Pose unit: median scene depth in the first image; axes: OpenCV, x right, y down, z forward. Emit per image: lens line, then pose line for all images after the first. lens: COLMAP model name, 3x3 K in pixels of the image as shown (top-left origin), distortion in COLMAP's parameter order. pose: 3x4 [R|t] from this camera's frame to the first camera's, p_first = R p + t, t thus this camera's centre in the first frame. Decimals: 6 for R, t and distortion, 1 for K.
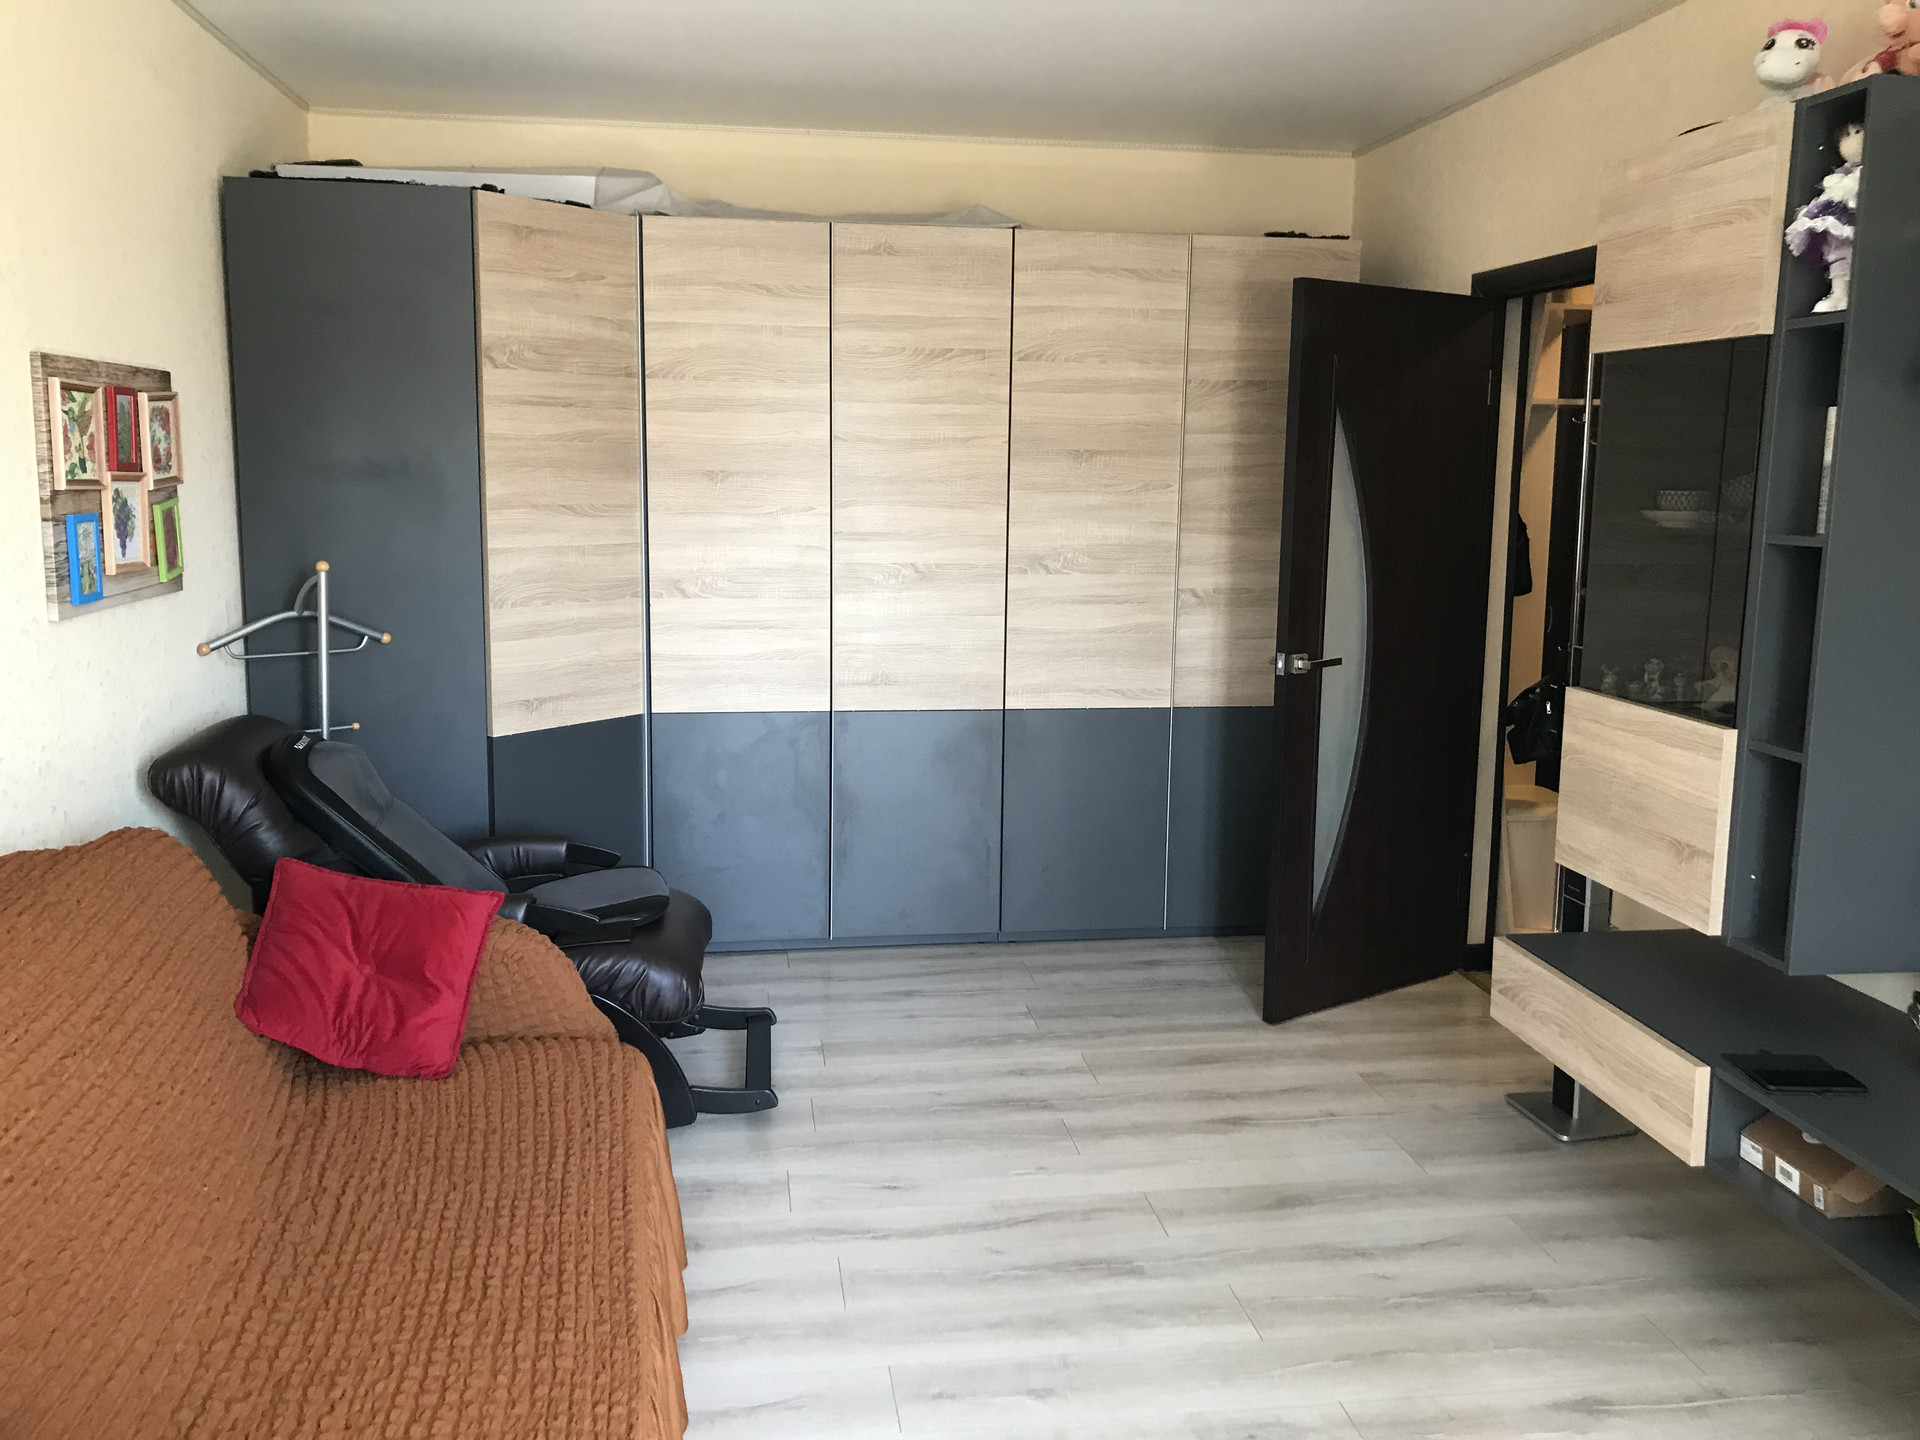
lens RADIAL K [[1601.8, 0, 959.5], [0, 1601.8, 709.2], [0, 0, 1]] dist [0.064612, -0.058879]
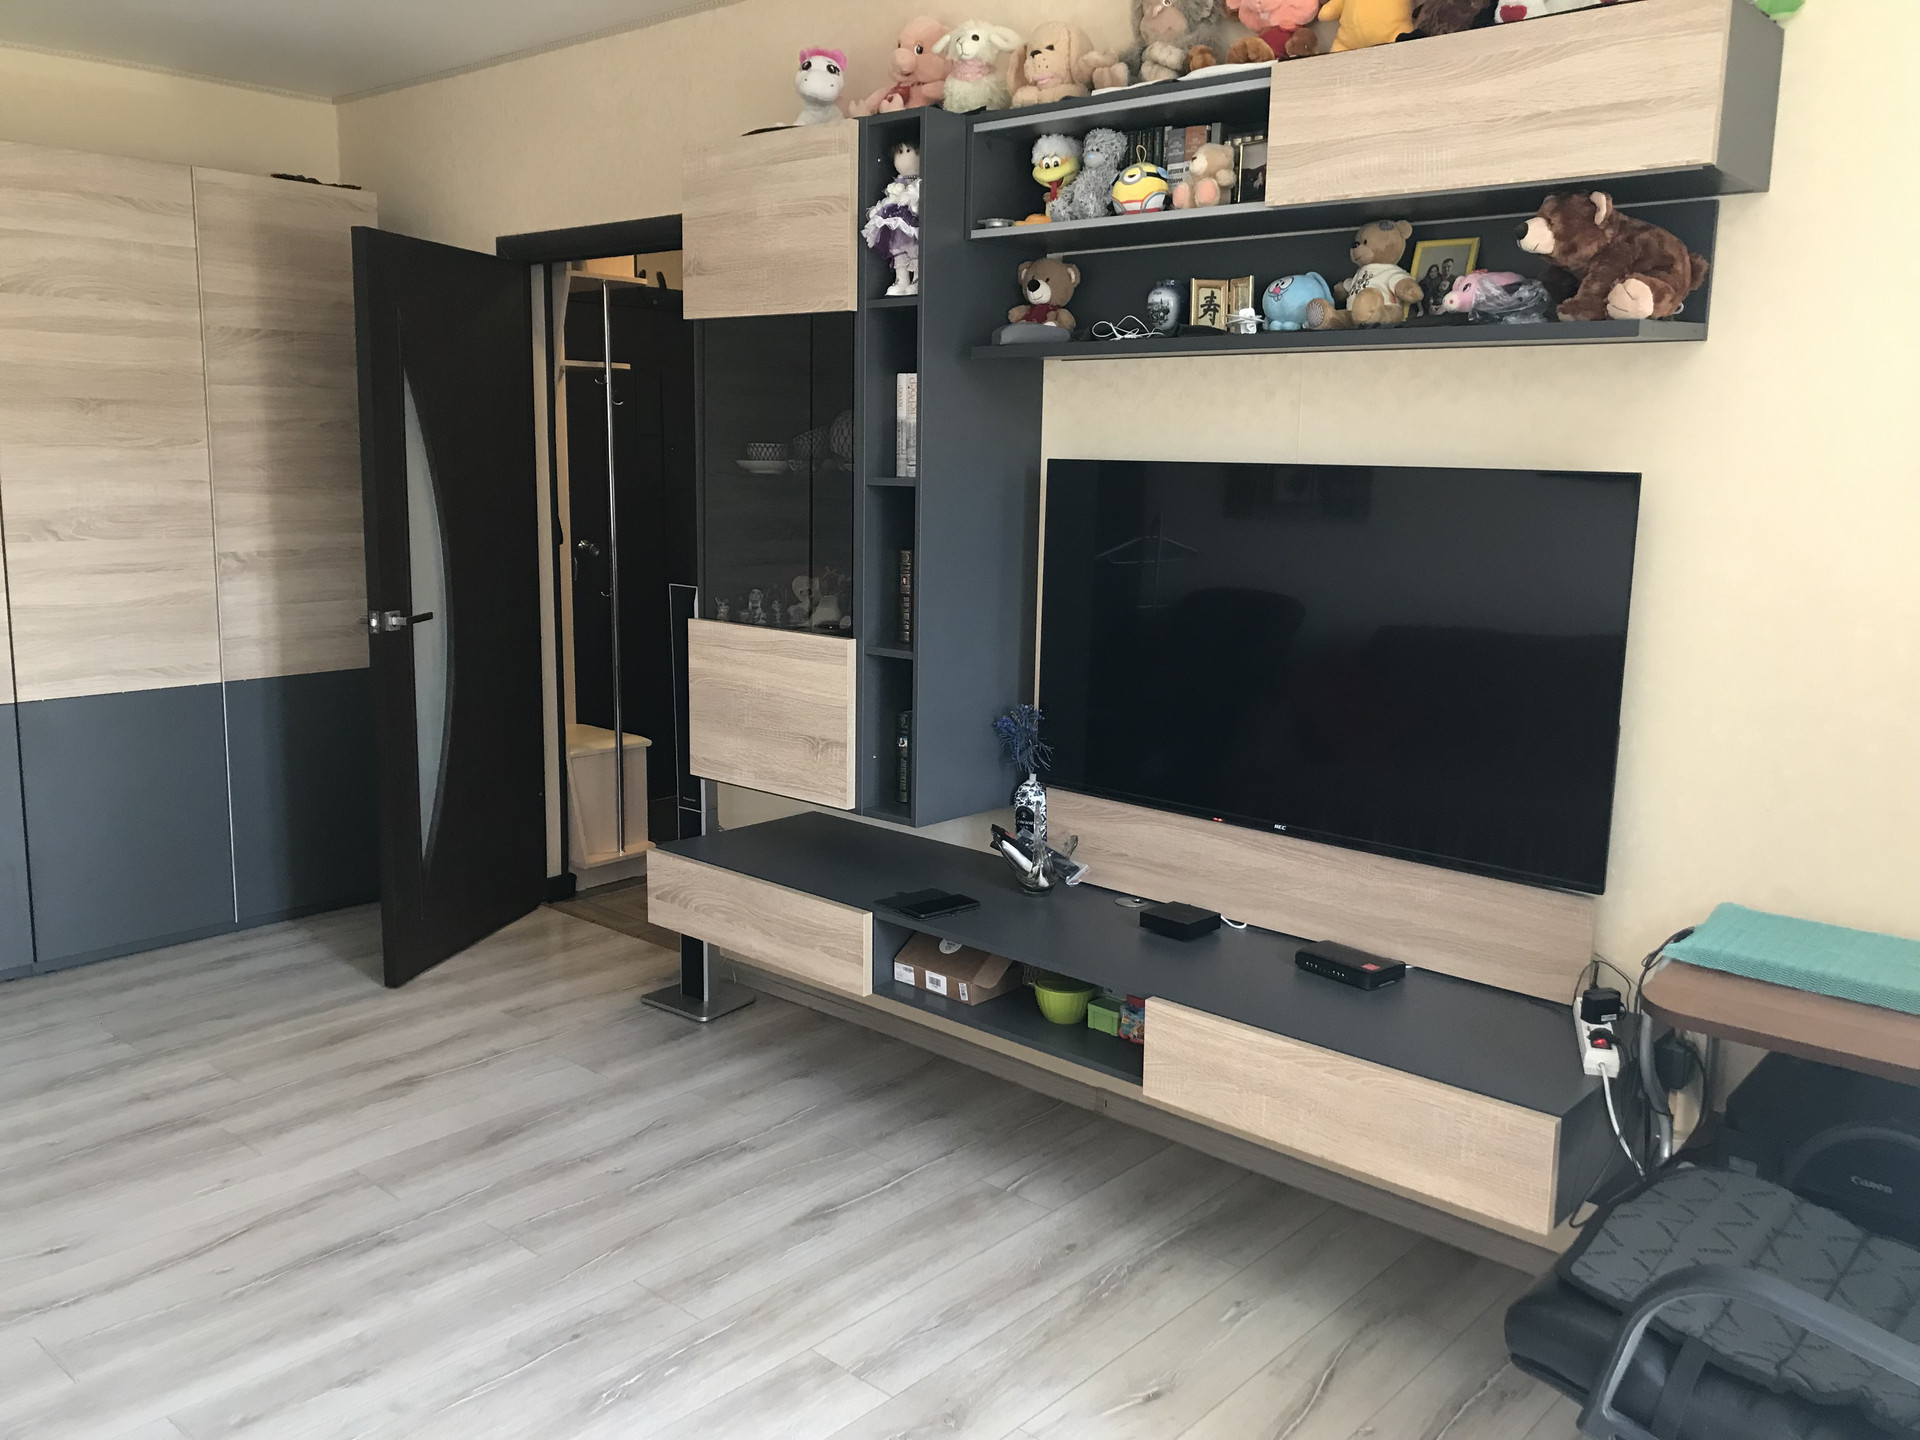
lens RADIAL K [[1586.2, 0, 960.0], [0, 1586.2, 720.0], [0, 0, 1]] dist [0.084811, -0.087070]
pose [[0.770143, -0.109051, 0.628480, -0.169806], [0.093957, 0.993924, 0.057327, 0.010041], [-0.630913, 0.014900, 0.775710, 0.018057]]
